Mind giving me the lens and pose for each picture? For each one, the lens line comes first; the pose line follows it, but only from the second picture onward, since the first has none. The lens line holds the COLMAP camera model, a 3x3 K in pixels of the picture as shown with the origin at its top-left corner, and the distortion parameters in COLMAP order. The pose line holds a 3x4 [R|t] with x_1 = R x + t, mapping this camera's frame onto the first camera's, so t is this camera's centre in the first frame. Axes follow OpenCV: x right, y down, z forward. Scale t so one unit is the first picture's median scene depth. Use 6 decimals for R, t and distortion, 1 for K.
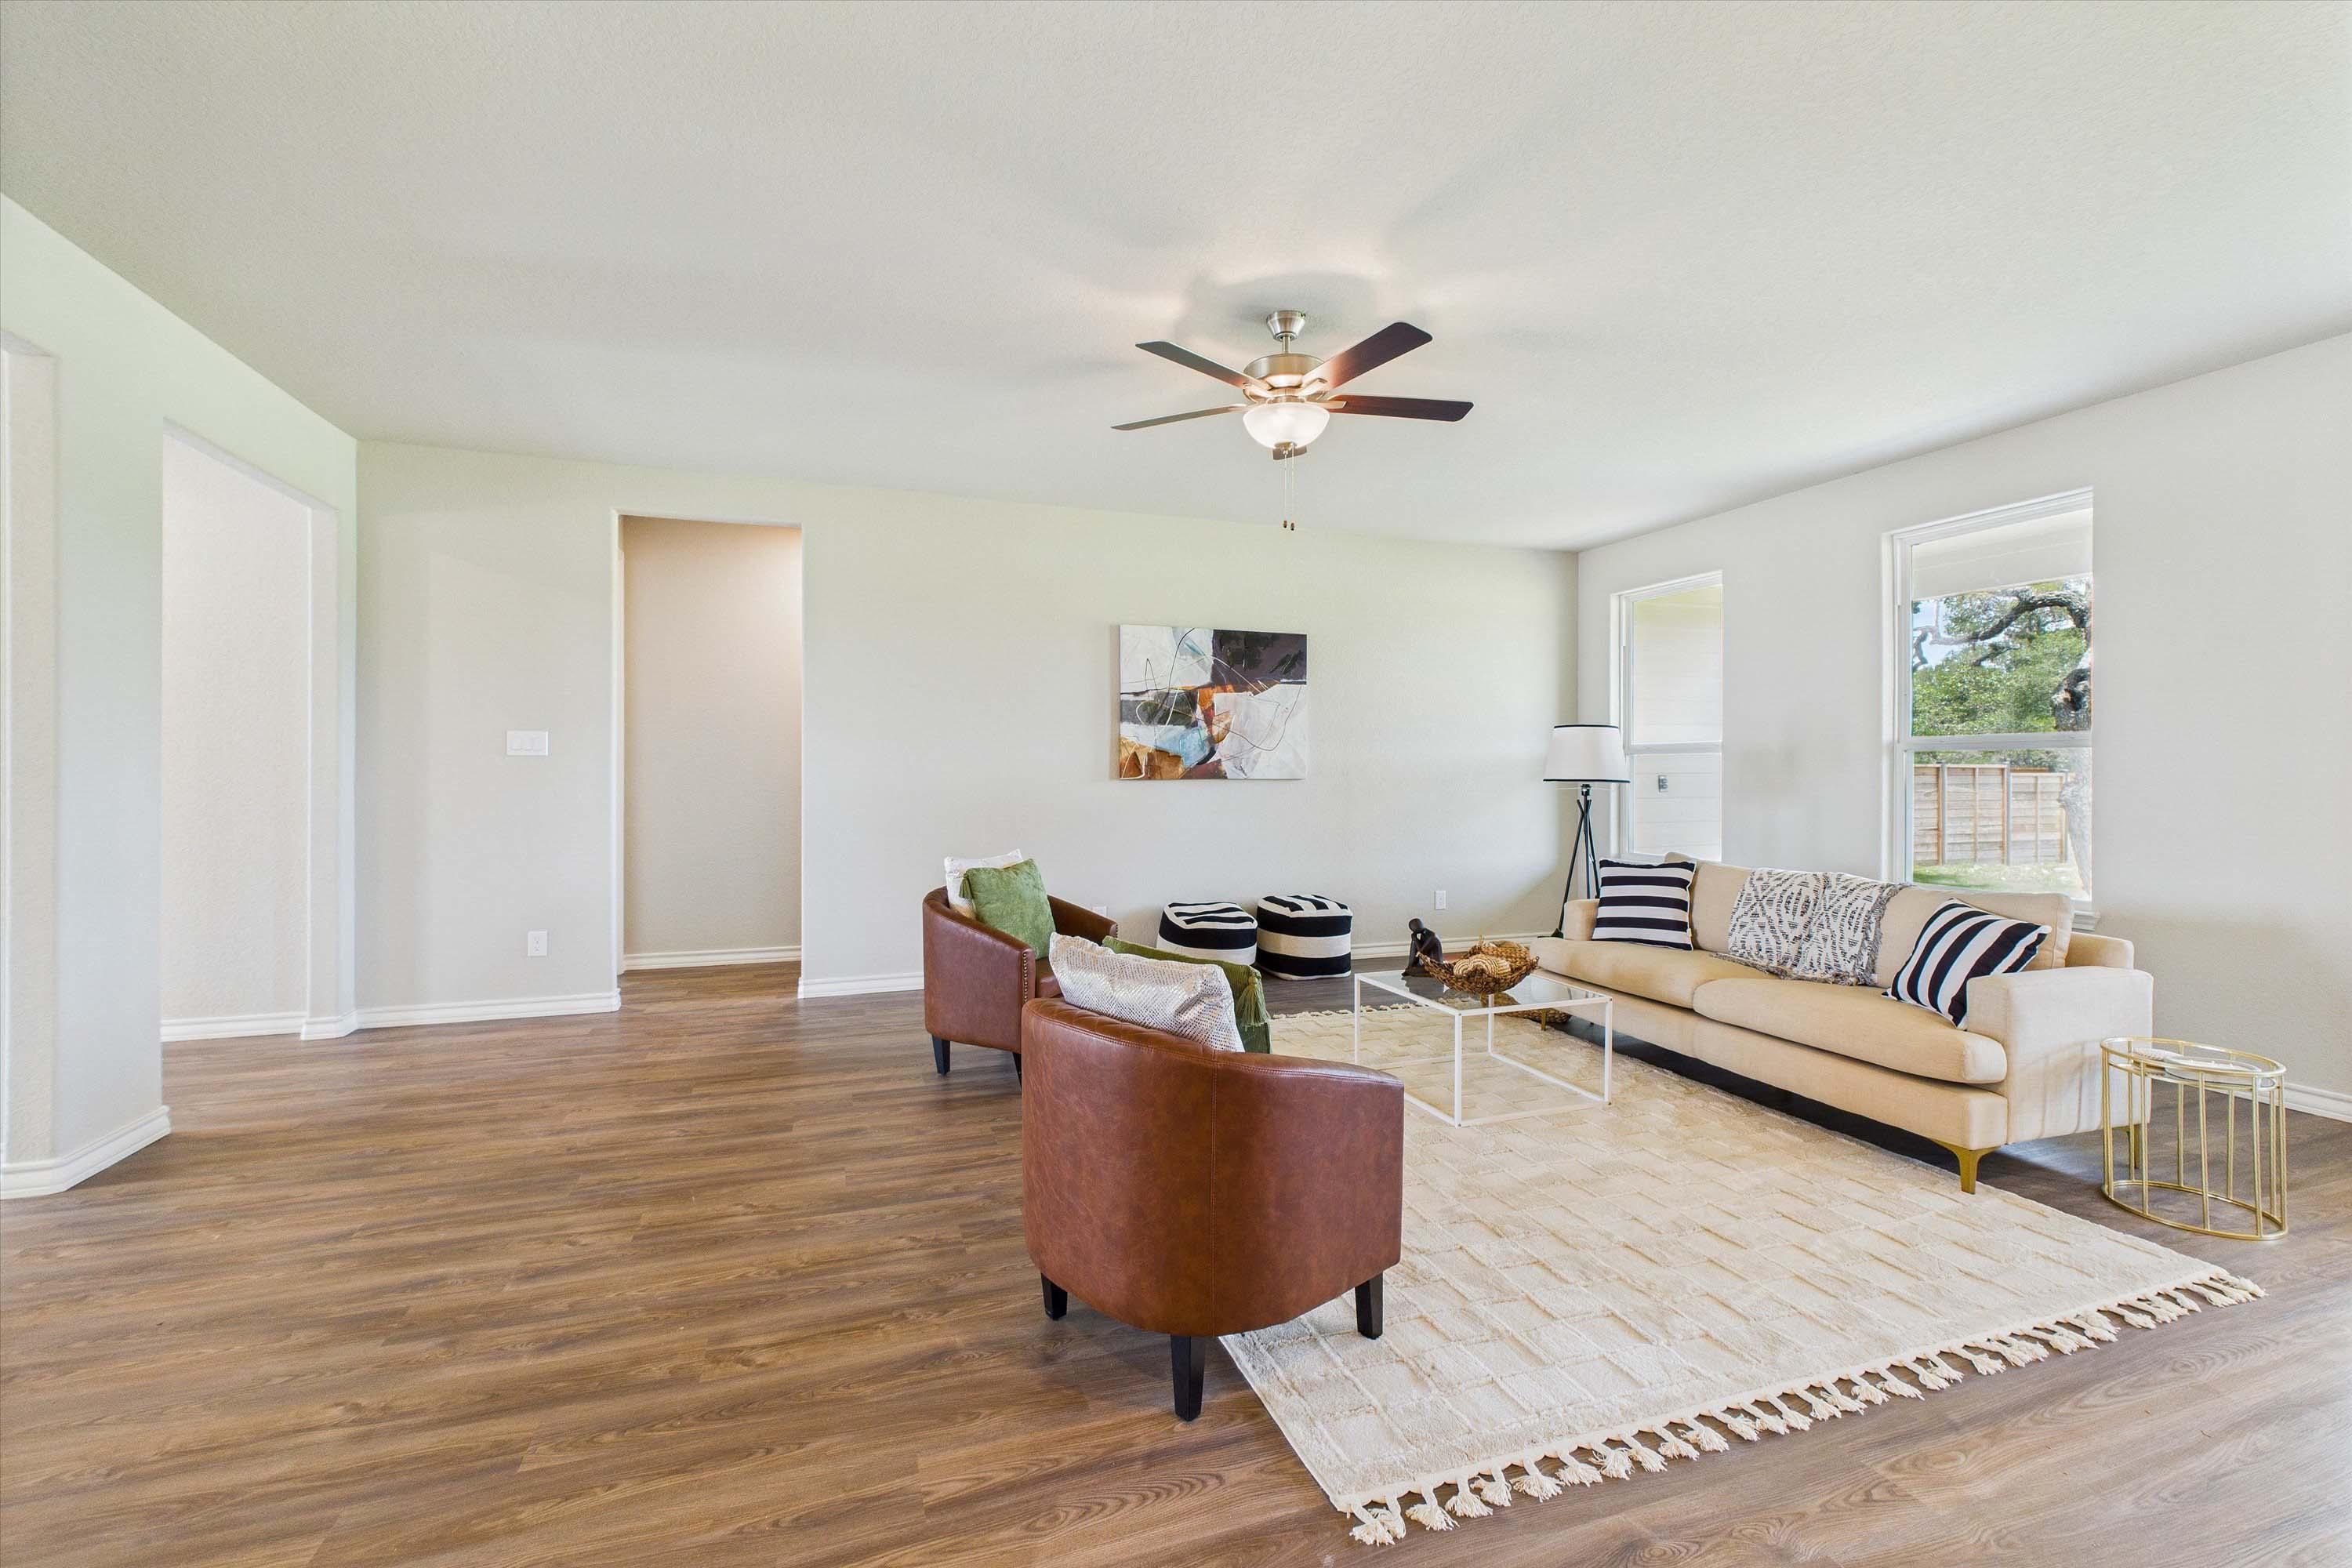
lens RADIAL K [[992.1, 0, 1176.7], [0, 992.1, 776.4], [0, 0, 1]] dist [0.001555, -0.000614]
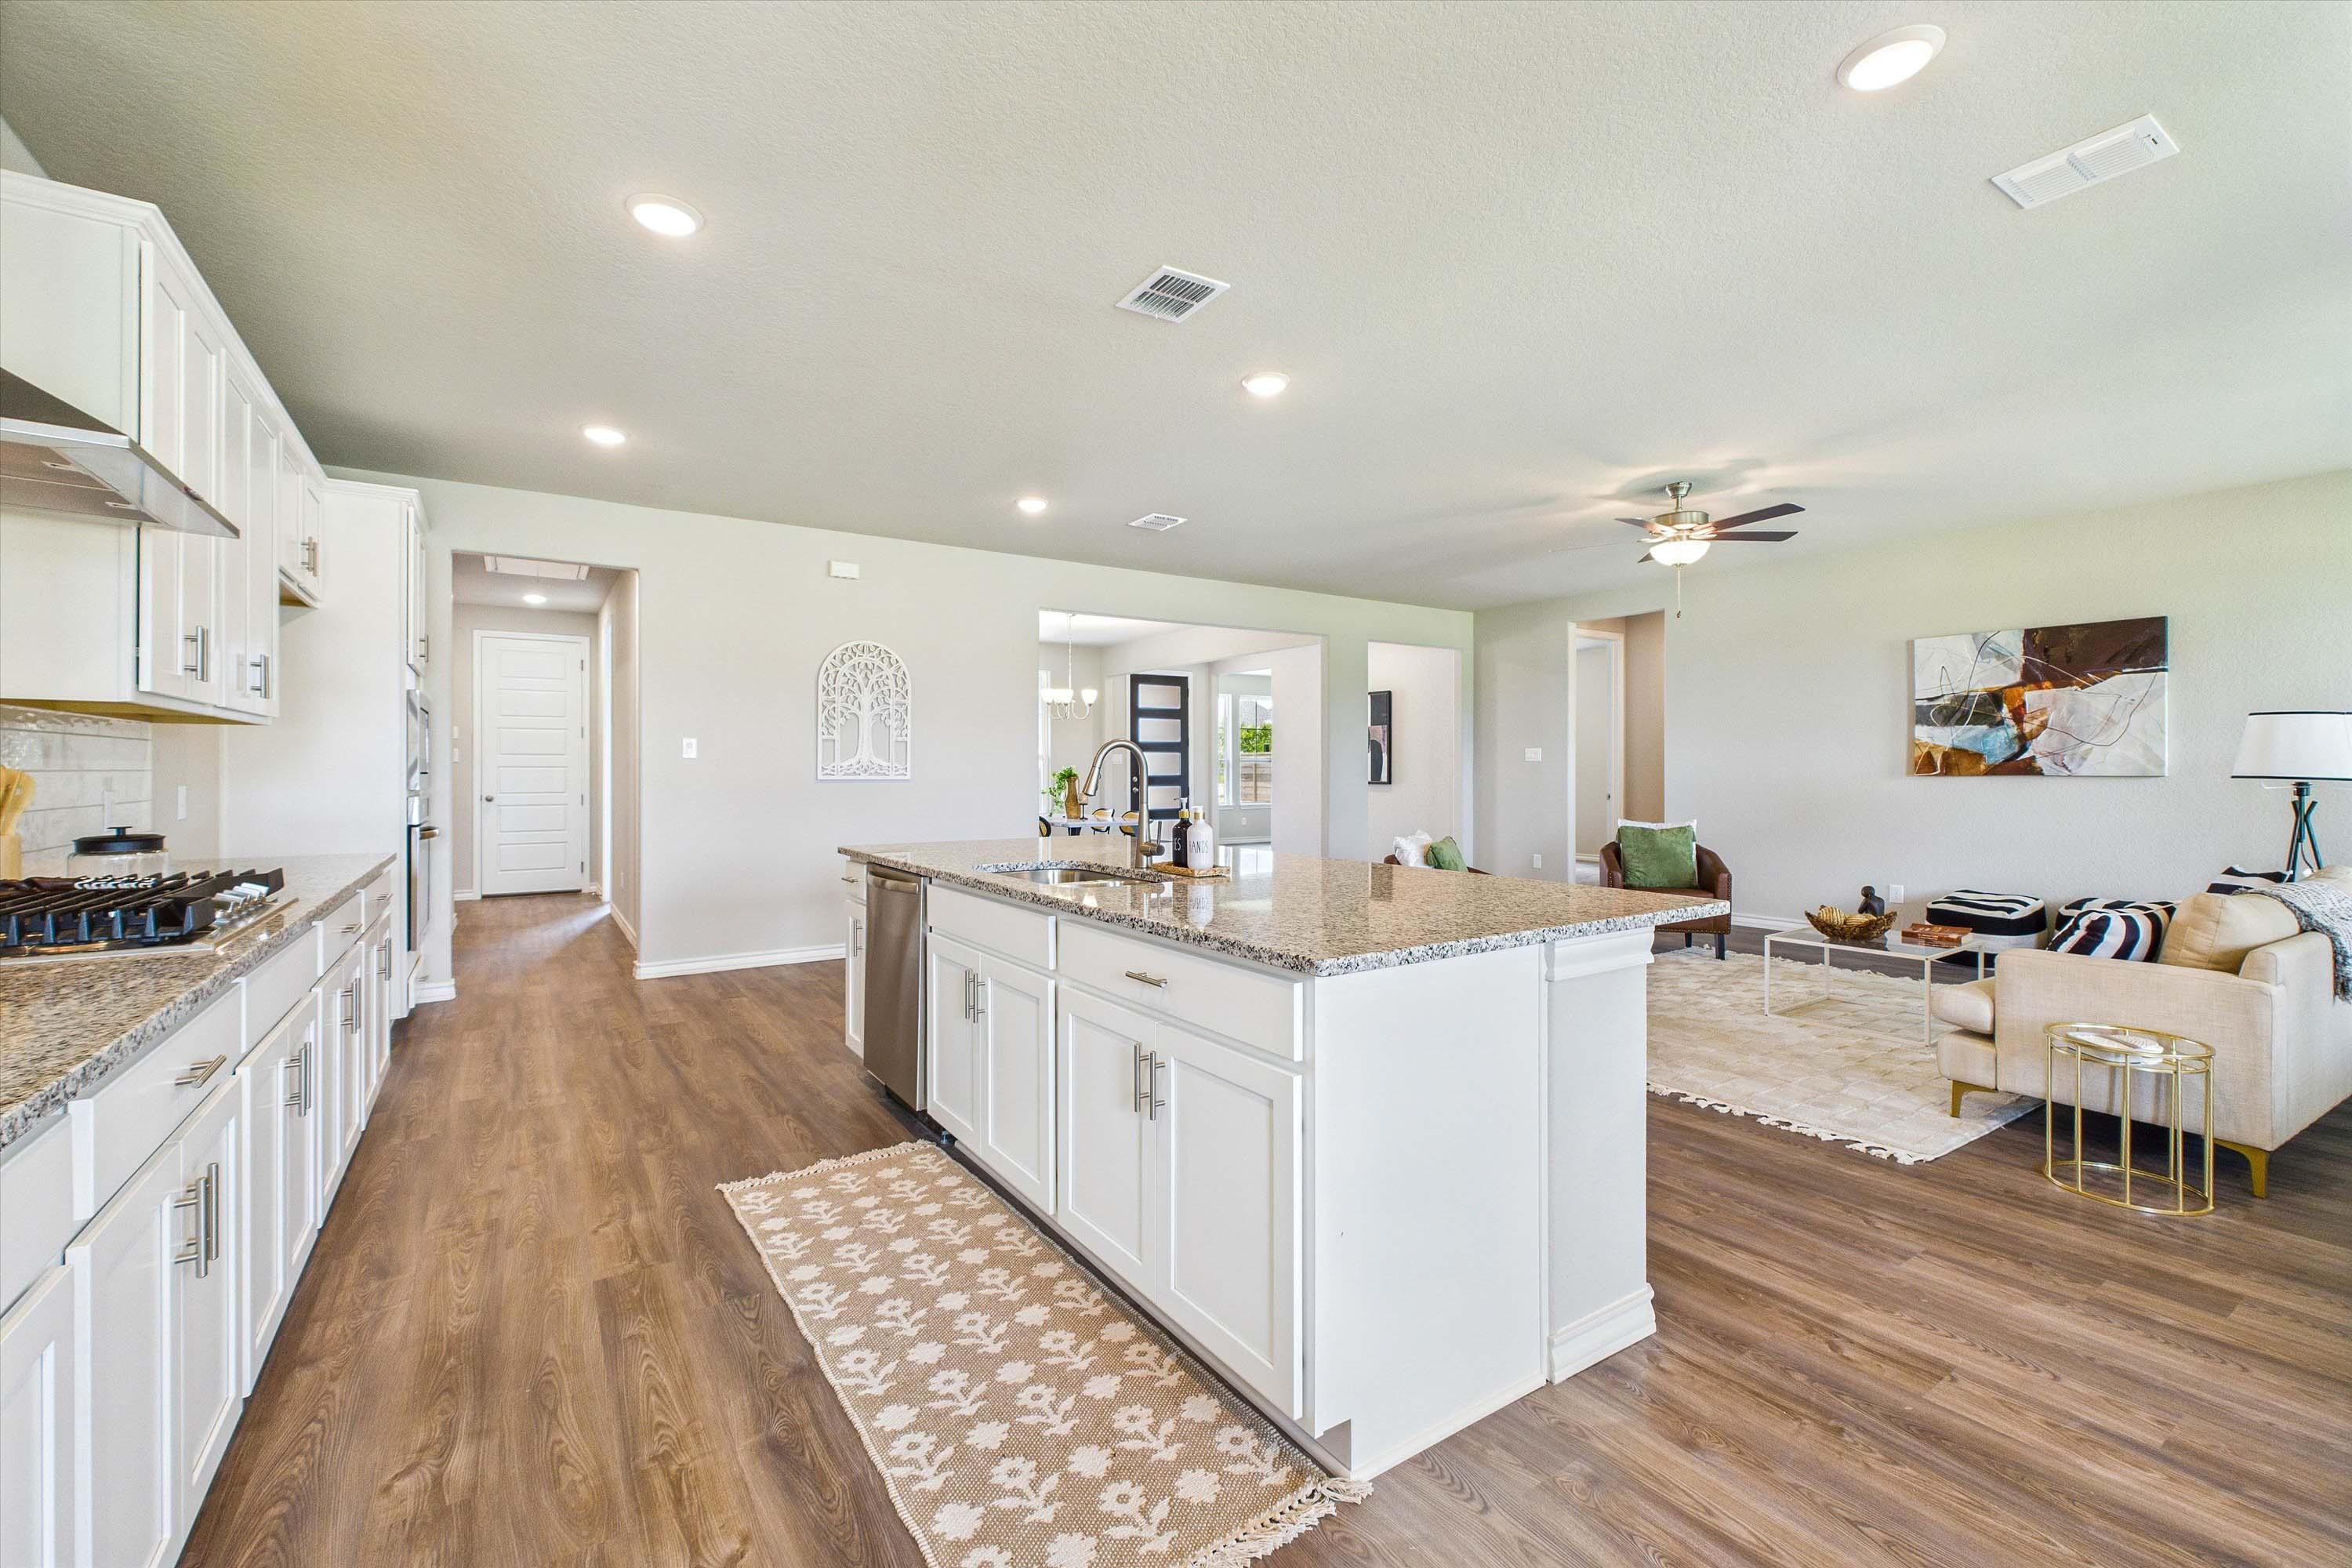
lens RADIAL K [[990.9, 0, 1175.9], [0, 990.9, 770.4], [0, 0, 1]] dist [0.000877, 0.000075]
pose [[0.244415, -0.001355, -0.969670, 0.962024], [-0.003706, 0.999990, -0.002332, 0.003493], [0.969664, 0.004163, 0.244408, -0.115774]]
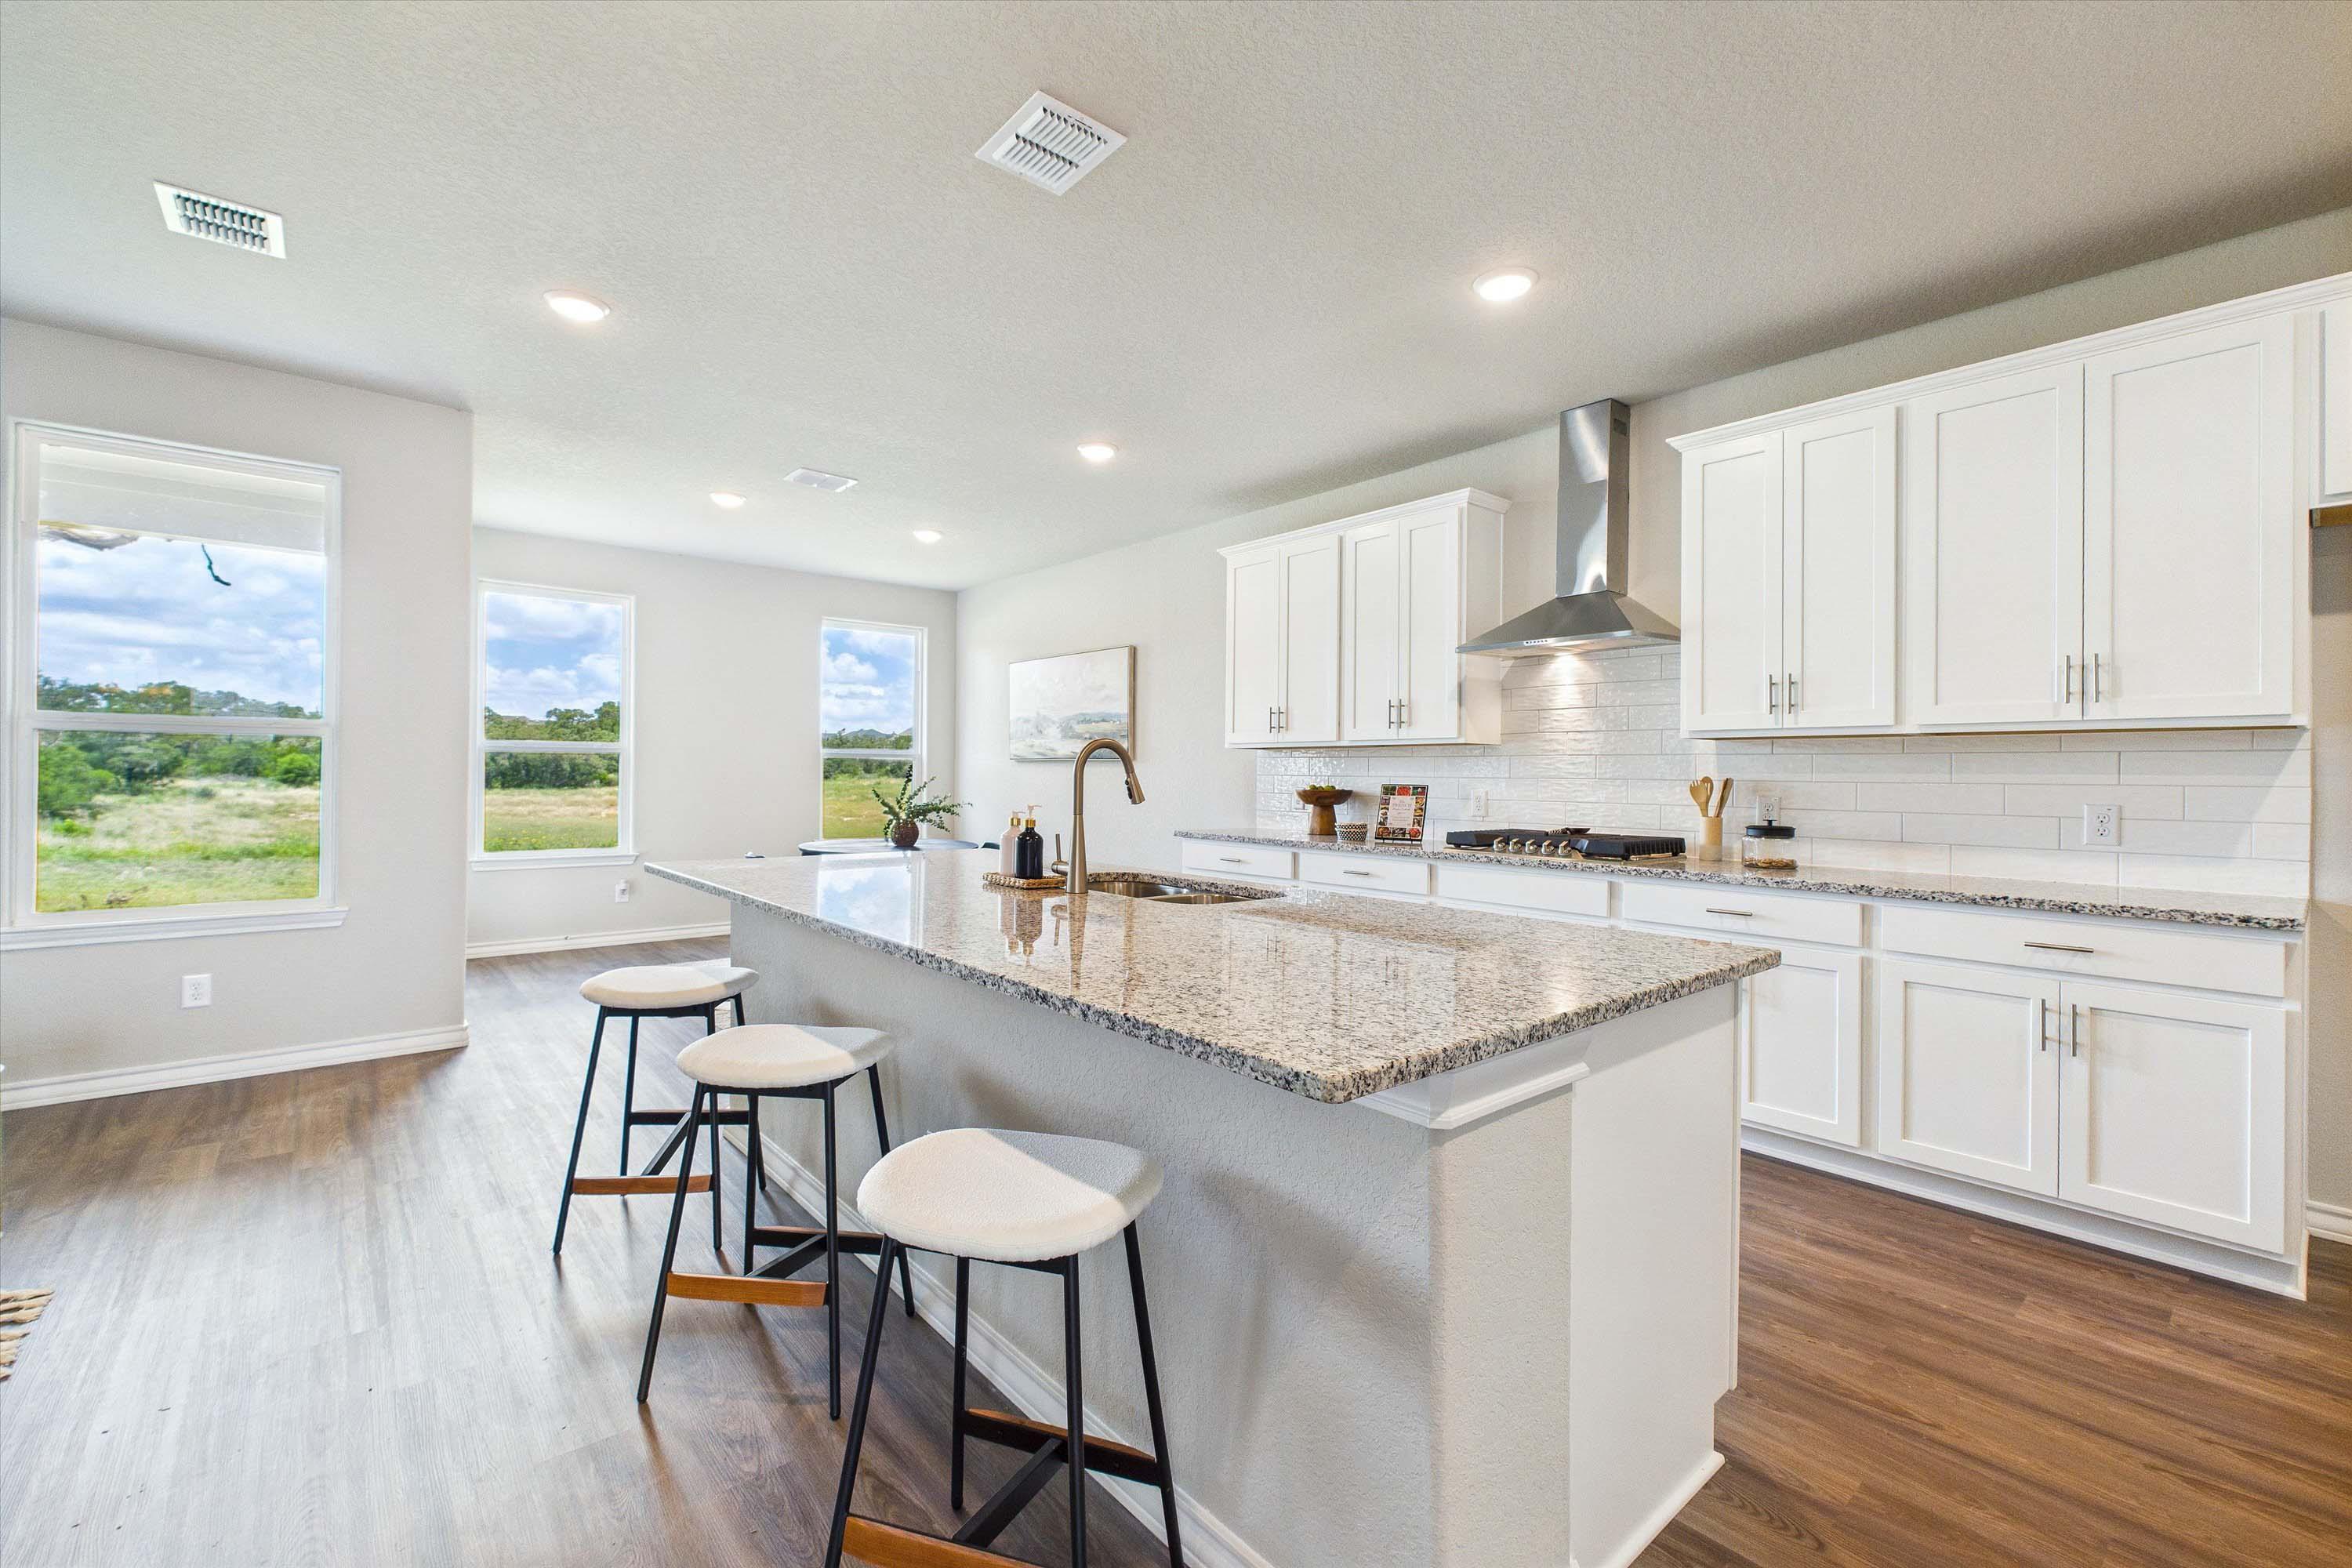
lens RADIAL K [[992.1, 0, 1176.7], [0, 992.1, 776.4], [0, 0, 1]] dist [0.001555, -0.000614]
pose [[-0.362281, -0.007973, 0.932035, -0.106747], [-0.006347, 0.999961, 0.006087, -0.000342], [-0.932047, -0.003710, -0.362318, 0.145726]]
